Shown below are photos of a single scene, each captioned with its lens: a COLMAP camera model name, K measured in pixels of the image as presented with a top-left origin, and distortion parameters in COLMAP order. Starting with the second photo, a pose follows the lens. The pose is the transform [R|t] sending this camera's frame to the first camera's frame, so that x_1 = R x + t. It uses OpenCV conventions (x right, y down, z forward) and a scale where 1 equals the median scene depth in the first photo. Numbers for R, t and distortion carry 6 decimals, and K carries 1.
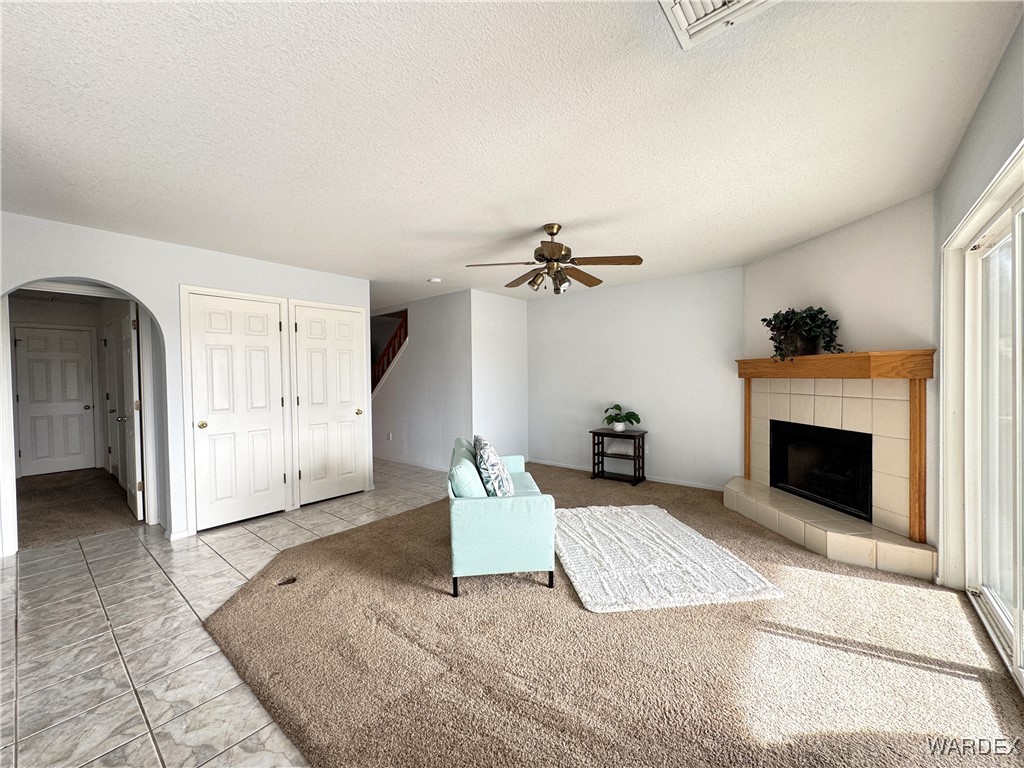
lens RADIAL K [[409.0, 0, 514.1], [0, 409.0, 382.8], [0, 0, 1]] dist [-0.001679, -0.000757]
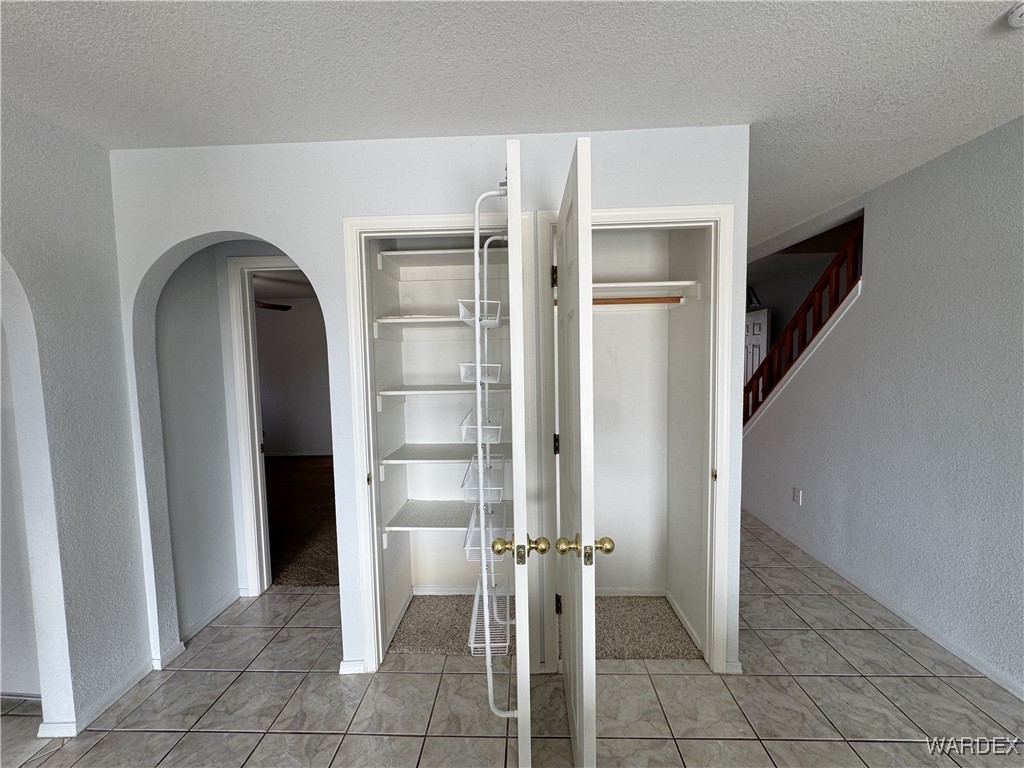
lens RADIAL K [[409.0, 0, 511.2], [0, 409.0, 382.1], [0, 0, 1]] dist [-0.001679, -0.000757]
pose [[0.604480, 0.053921, -0.794793, -0.137659], [-0.004028, 0.997901, 0.064637, -0.033473], [0.796610, -0.035871, 0.603428, 0.459104]]
